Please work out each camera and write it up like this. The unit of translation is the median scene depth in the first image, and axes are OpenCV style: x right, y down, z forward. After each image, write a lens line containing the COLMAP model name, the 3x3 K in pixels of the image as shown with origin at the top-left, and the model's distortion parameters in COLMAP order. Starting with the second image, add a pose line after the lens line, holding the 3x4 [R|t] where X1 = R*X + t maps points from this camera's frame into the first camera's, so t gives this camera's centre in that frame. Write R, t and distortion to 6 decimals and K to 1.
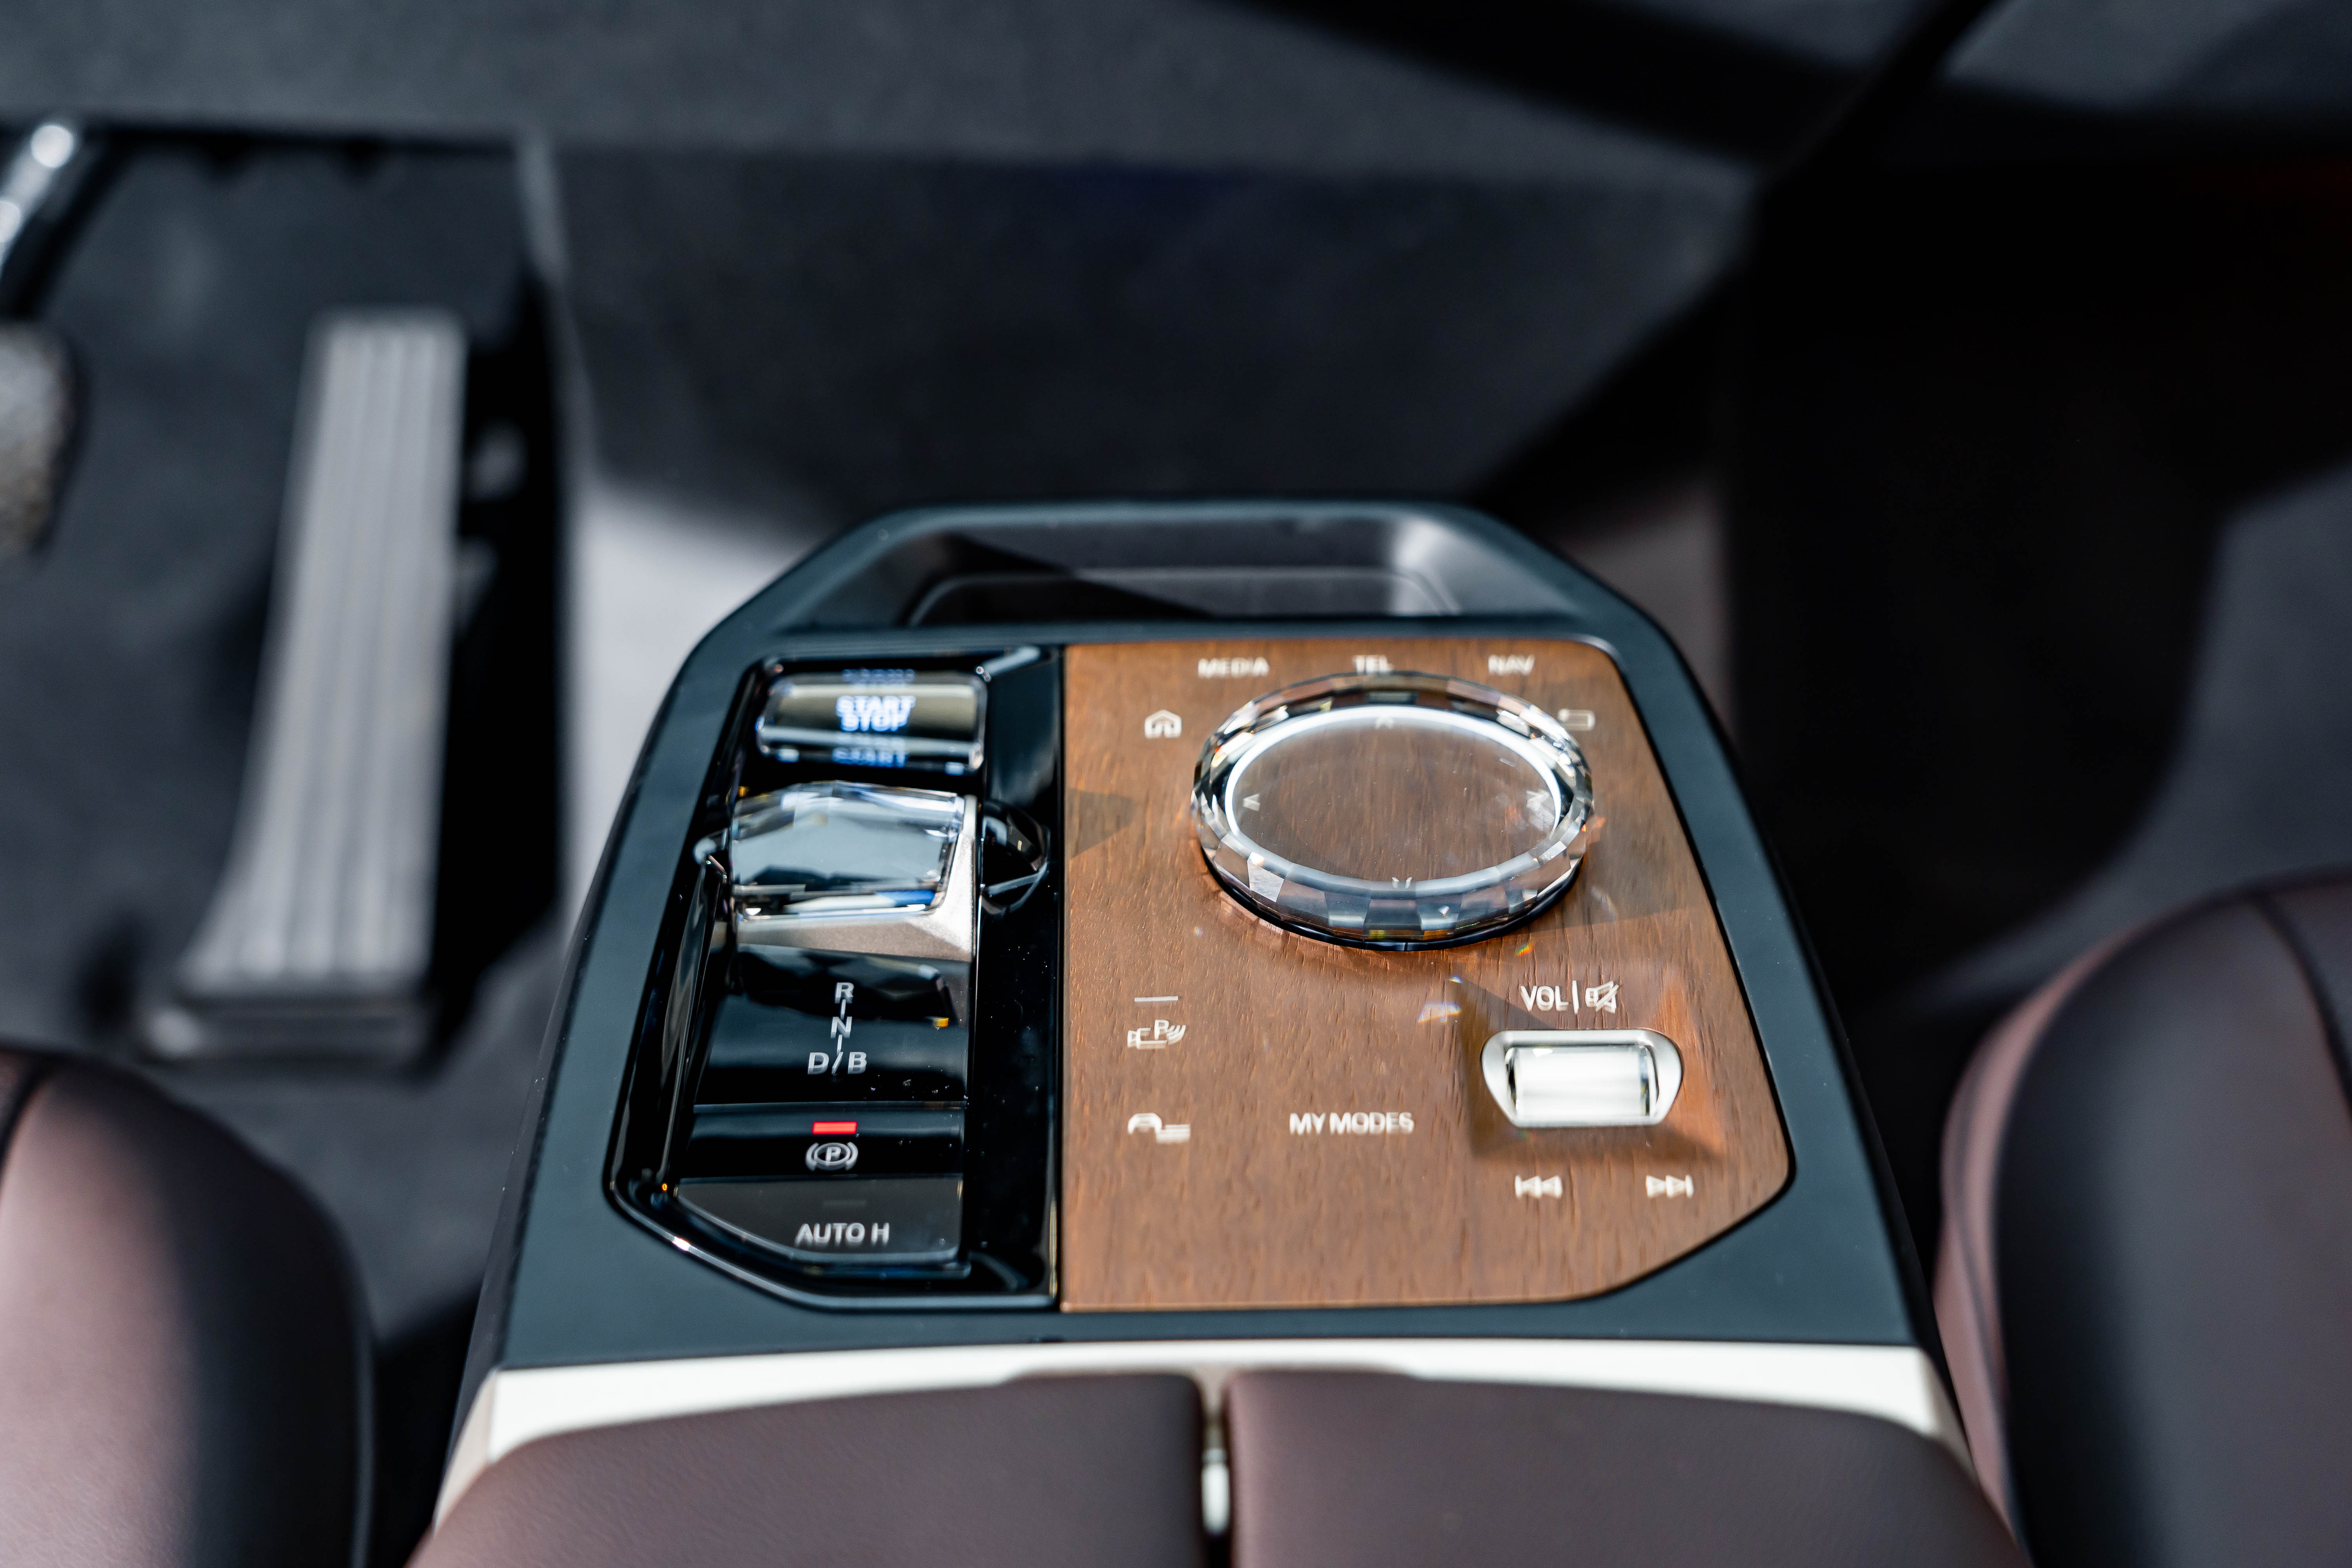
lens RADIAL K [[4003.8, 0, 1165.1], [0, 4003.8, 780.4], [0, 0, 1]] dist [0.073020, 0.000000]
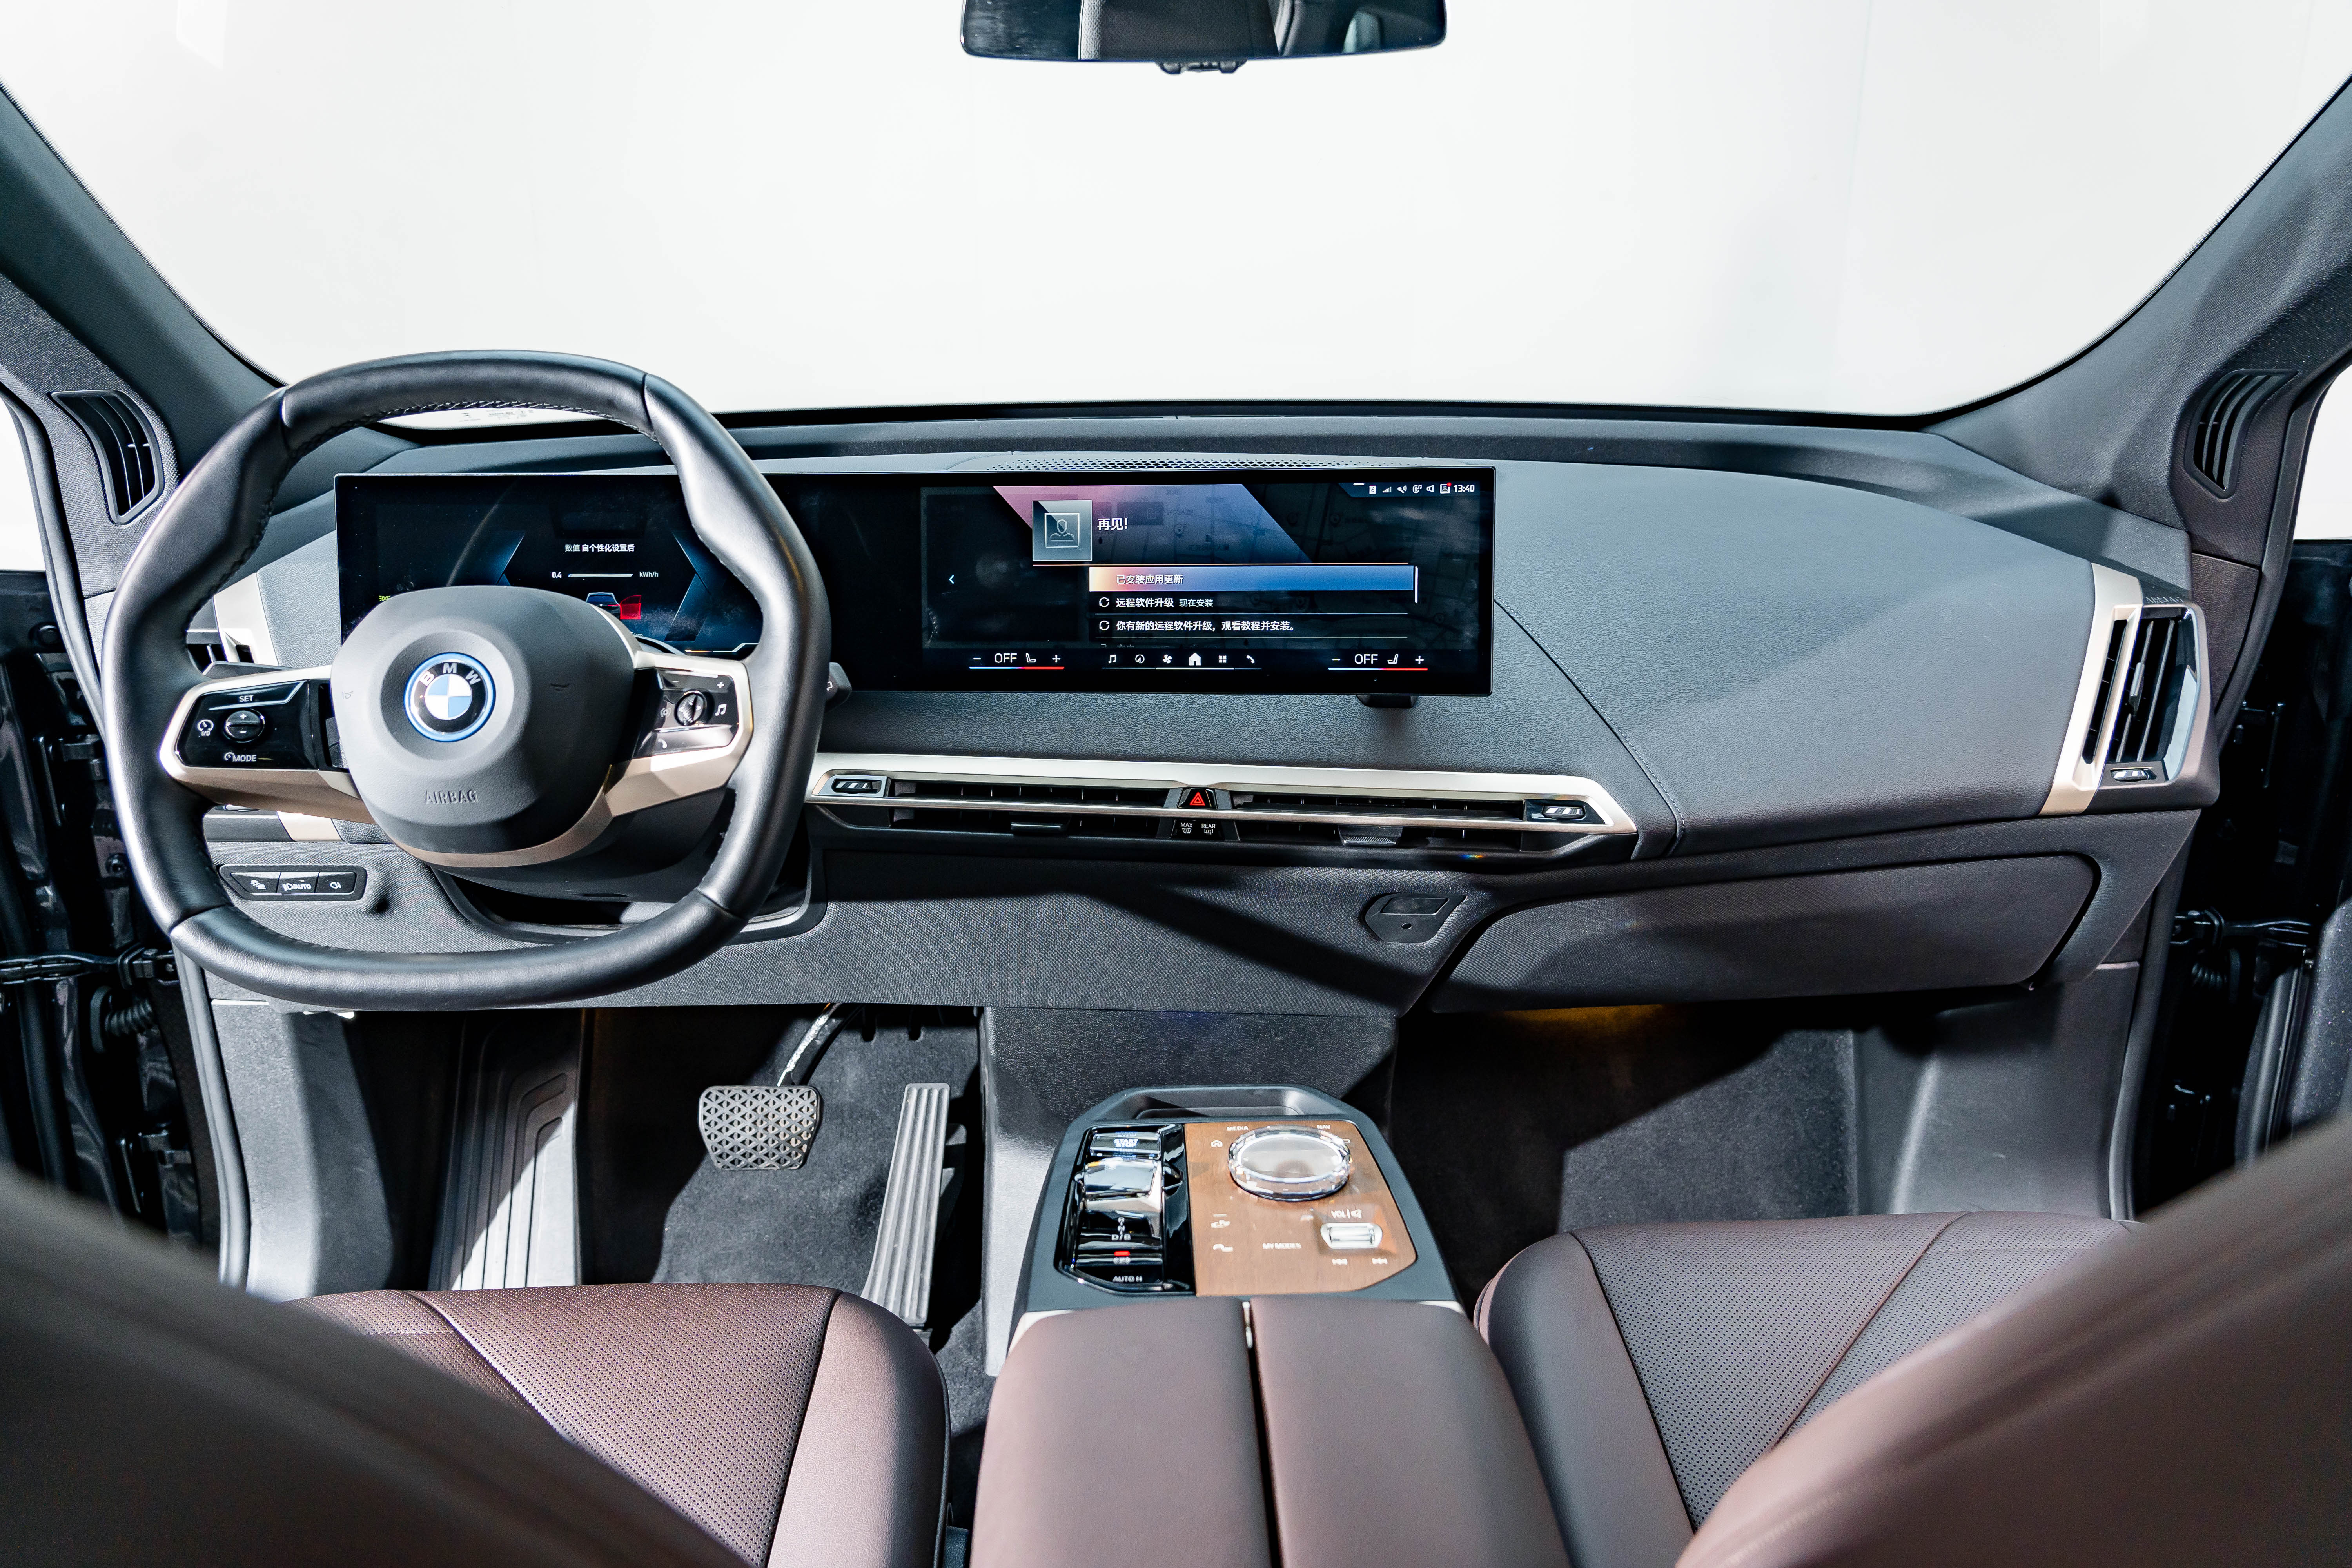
lens RADIAL K [[1602.7, 0, 1172.8], [0, 1602.7, 774.9], [0, 0, 1]] dist [-0.025767, 0.000438]
pose [[0.999891, -0.014060, 0.004596, -0.037965], [0.014784, 0.939213, -0.343017, 0.151114], [0.000506, 0.343048, 0.939318, -0.314917]]
